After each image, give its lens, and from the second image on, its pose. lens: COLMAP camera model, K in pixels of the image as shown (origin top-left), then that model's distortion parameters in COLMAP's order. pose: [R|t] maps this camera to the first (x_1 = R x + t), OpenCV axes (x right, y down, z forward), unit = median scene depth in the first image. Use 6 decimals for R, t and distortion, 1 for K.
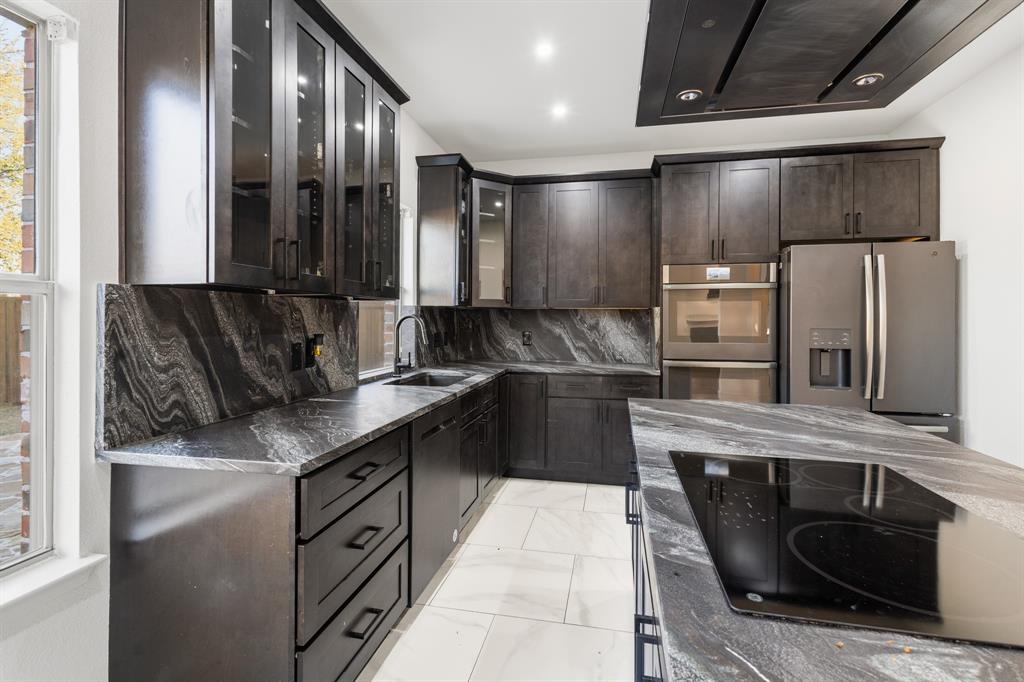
lens RADIAL K [[473.1, 0, 514.4], [0, 473.1, 315.5], [0, 0, 1]] dist [0.010029, -0.001544]
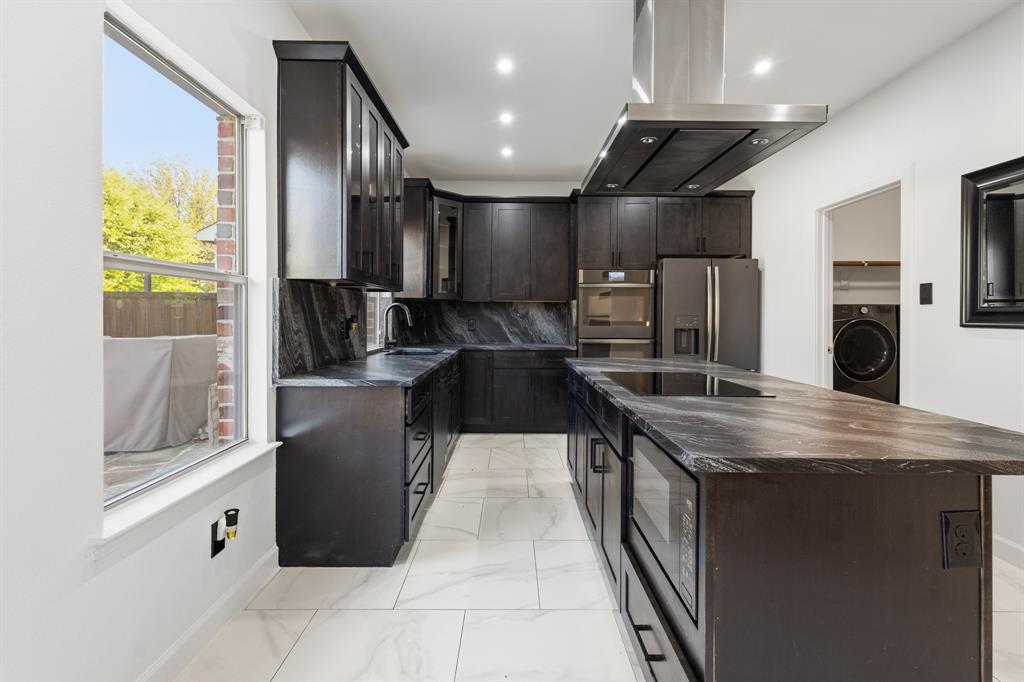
lens RADIAL K [[473.1, 0, 512.9], [0, 473.1, 316.0], [0, 0, 1]] dist [0.010029, -0.001544]
pose [[0.977677, 0.002158, 0.210101, -0.172181], [-0.003615, 0.999972, 0.006552, 0.021168], [-0.210081, -0.007165, 0.977658, -0.321799]]
